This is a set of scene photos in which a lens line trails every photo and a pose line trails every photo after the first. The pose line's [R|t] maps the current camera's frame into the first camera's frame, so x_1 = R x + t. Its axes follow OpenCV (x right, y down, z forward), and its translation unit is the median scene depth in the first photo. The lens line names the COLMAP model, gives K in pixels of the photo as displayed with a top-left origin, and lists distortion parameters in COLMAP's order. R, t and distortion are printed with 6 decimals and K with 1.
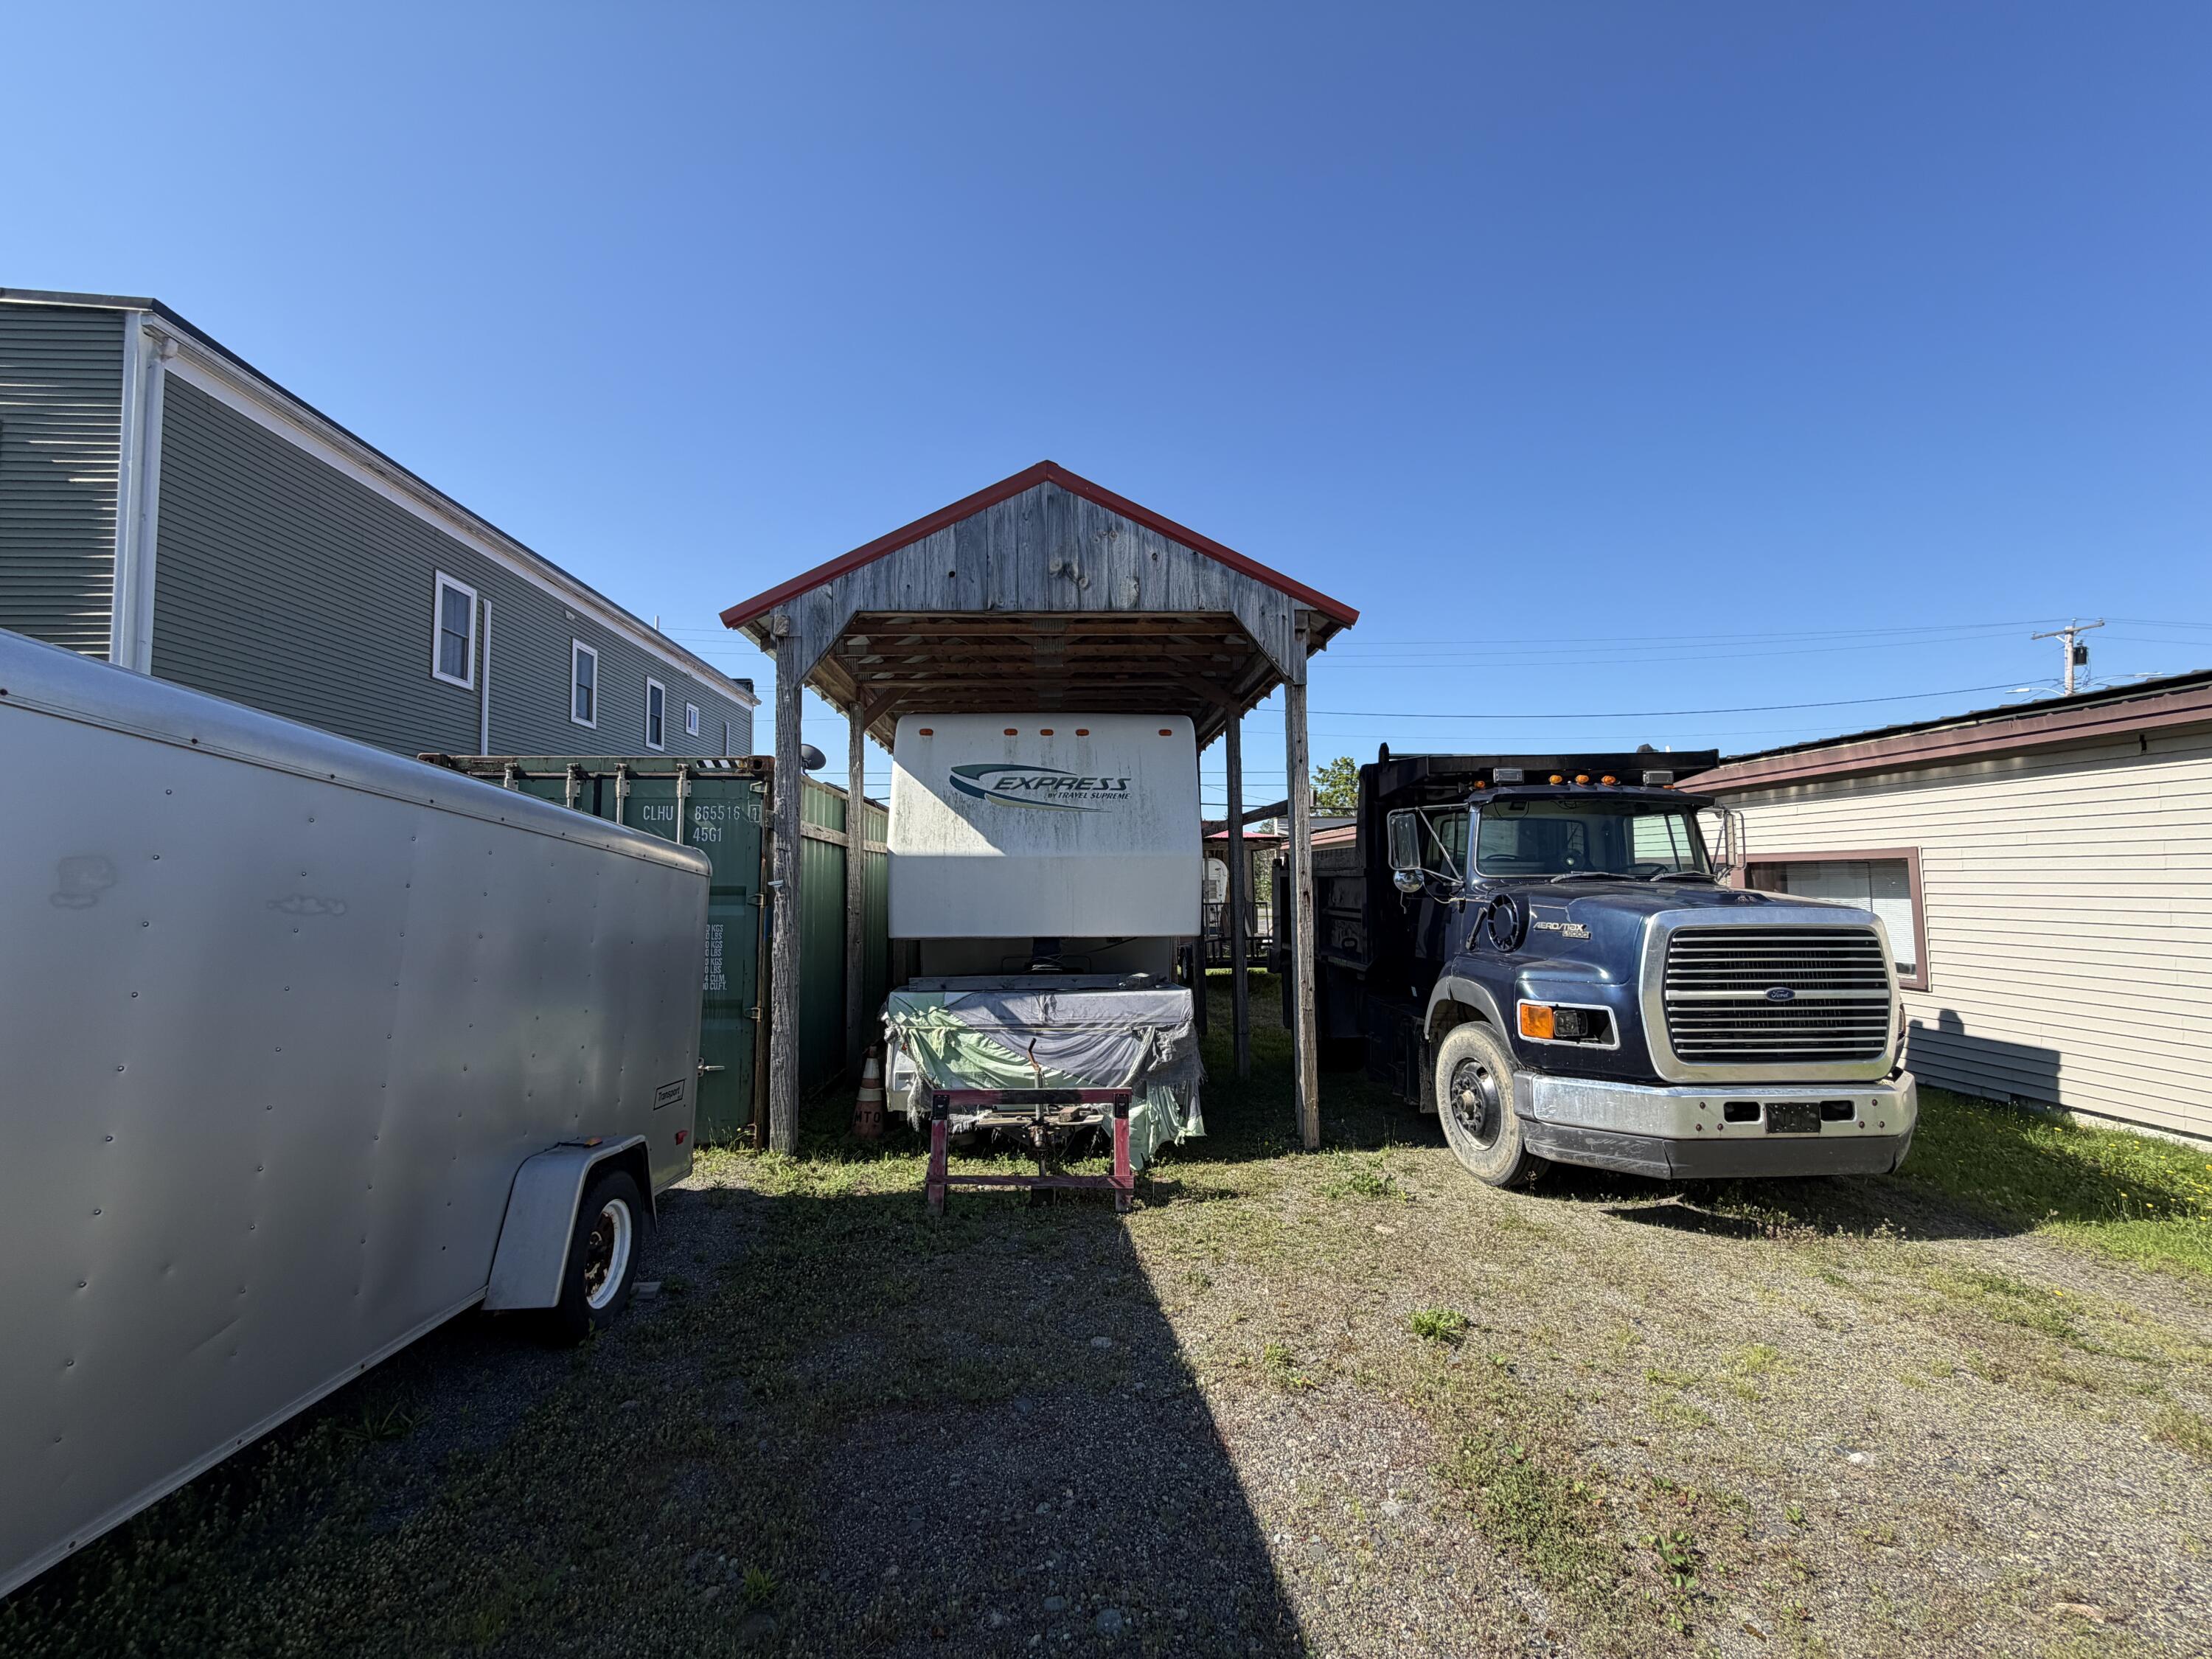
lens RADIAL K [[881.4, 0, 1099.0], [0, 881.4, 824.5], [0, 0, 1]] dist [-0.000377, 0.000171]
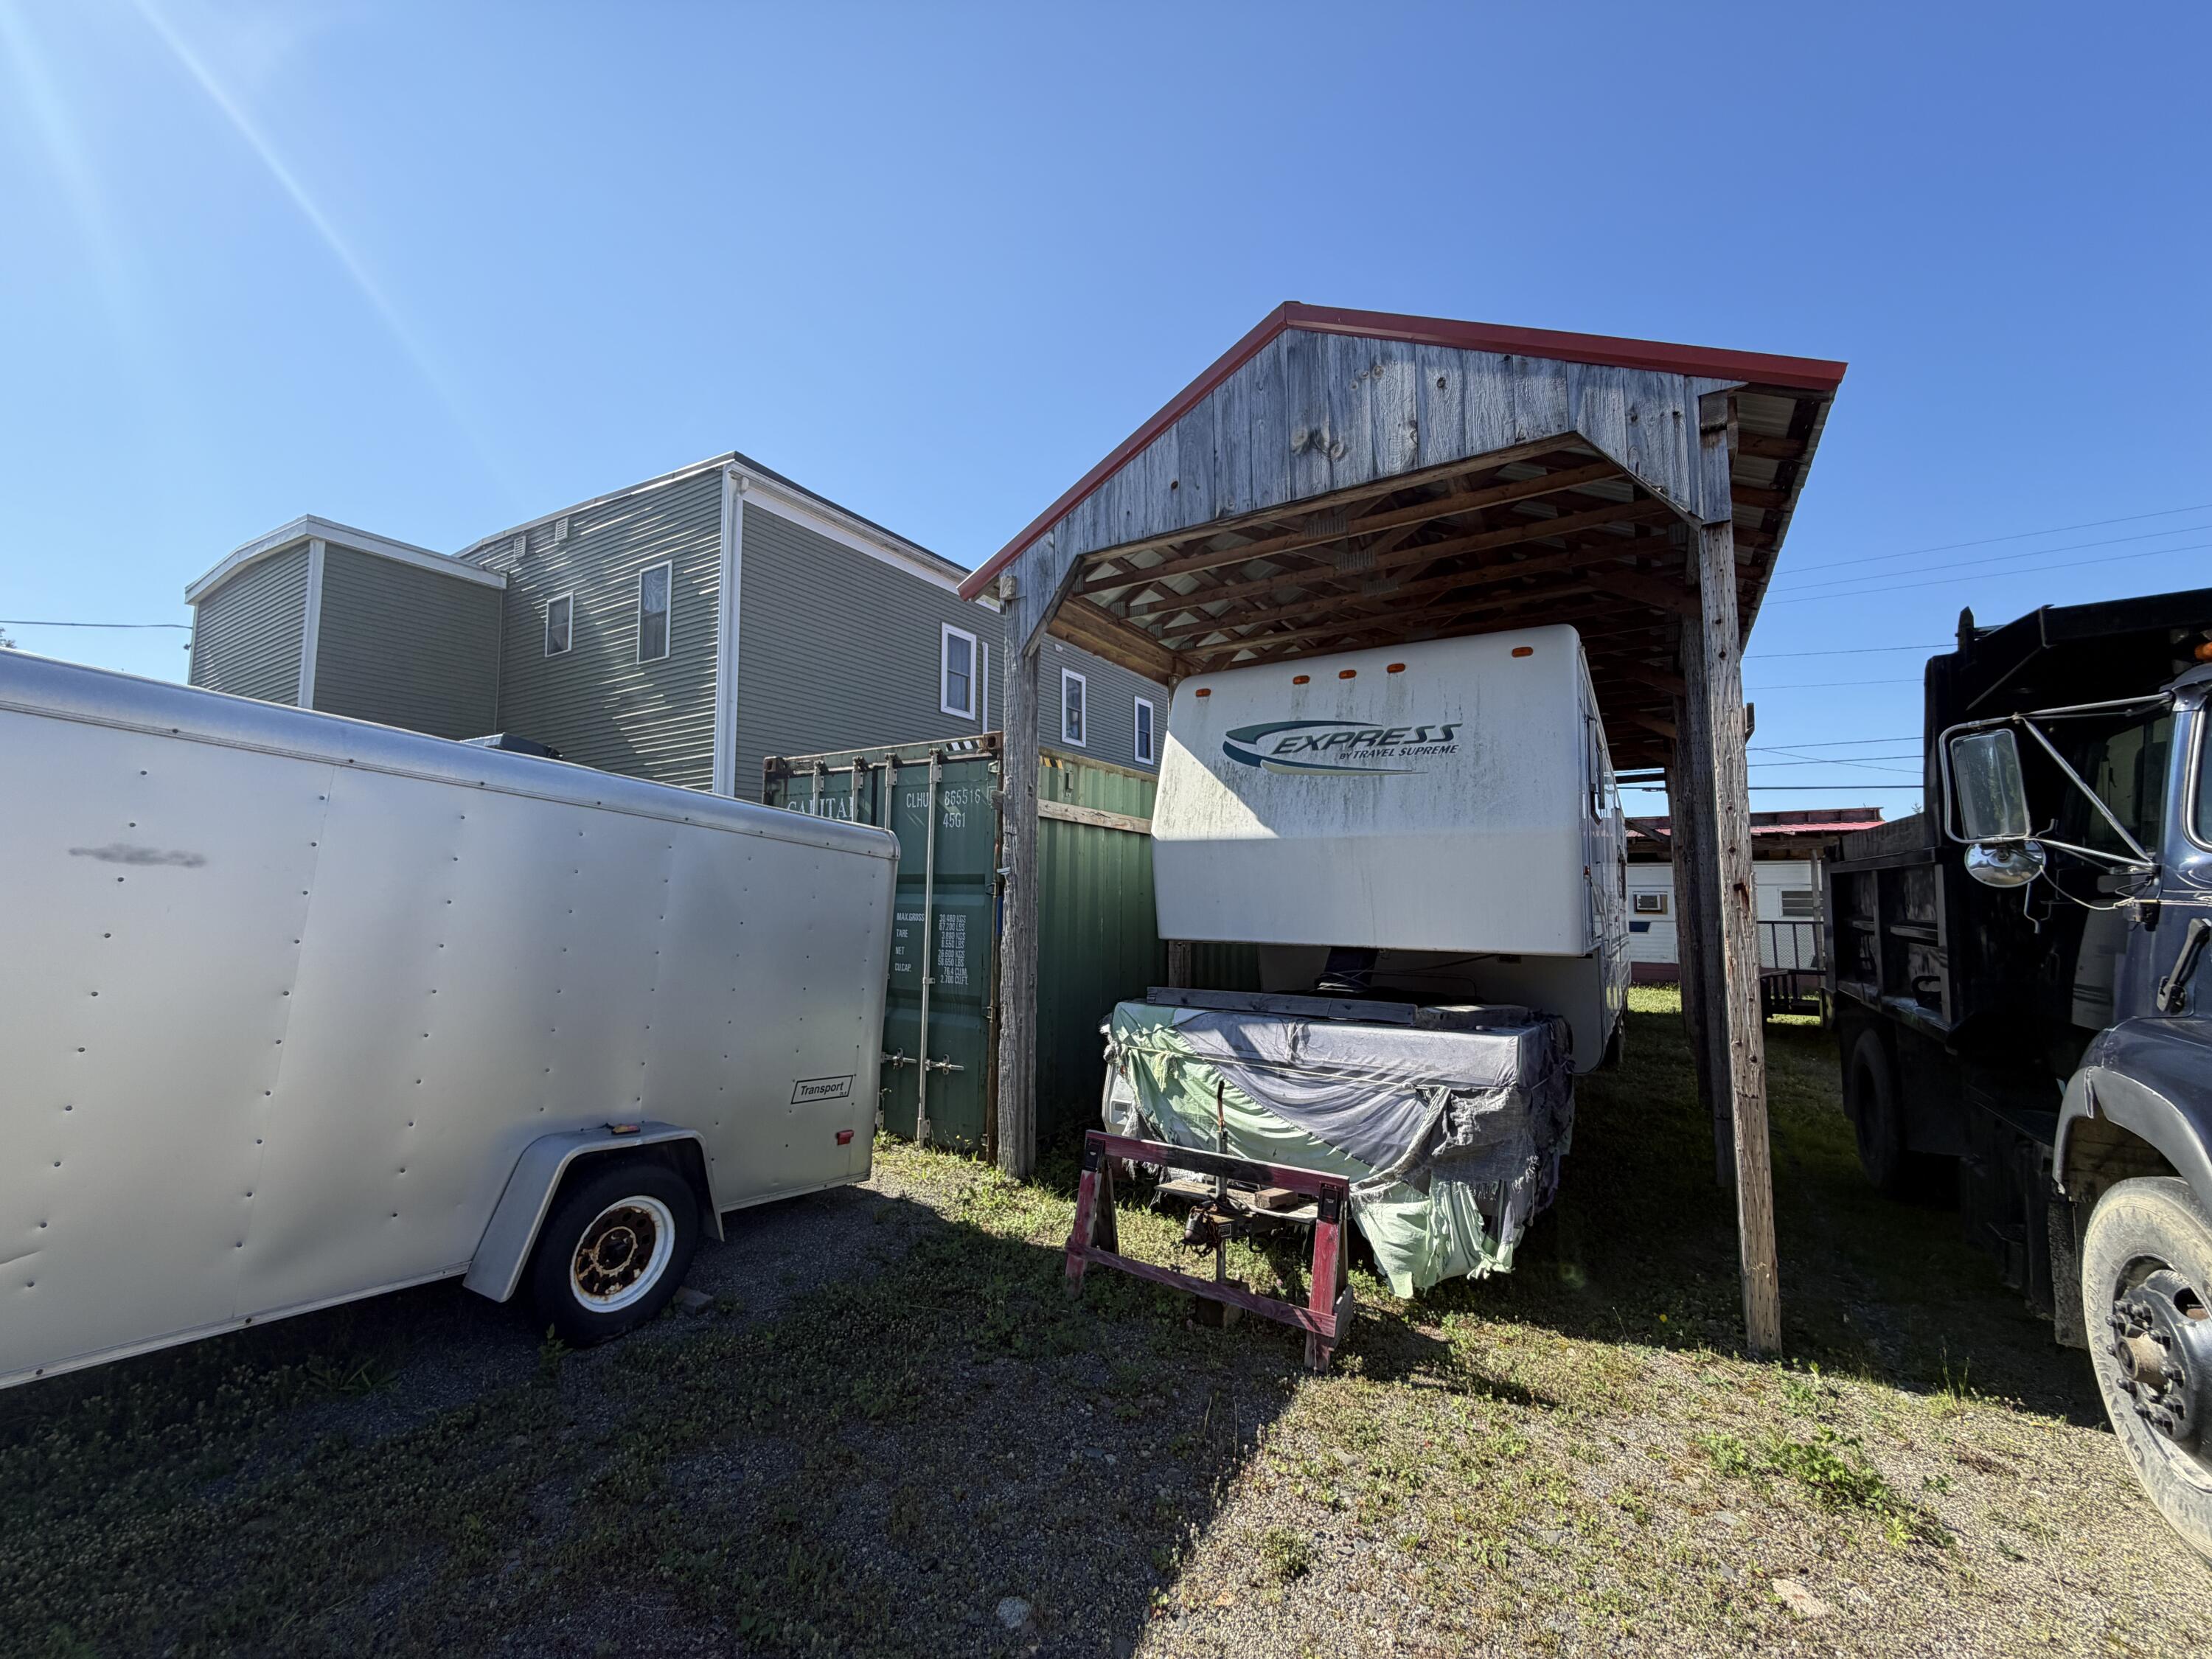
lens RADIAL K [[881.4, 0, 1099.0], [0, 881.4, 824.5], [0, 0, 1]] dist [-0.000377, 0.000171]
pose [[0.815644, -0.033923, -0.577559, 0.232941], [0.025680, 0.999418, -0.022436, 0.041198], [0.577984, 0.003468, 0.816041, 0.311041]]
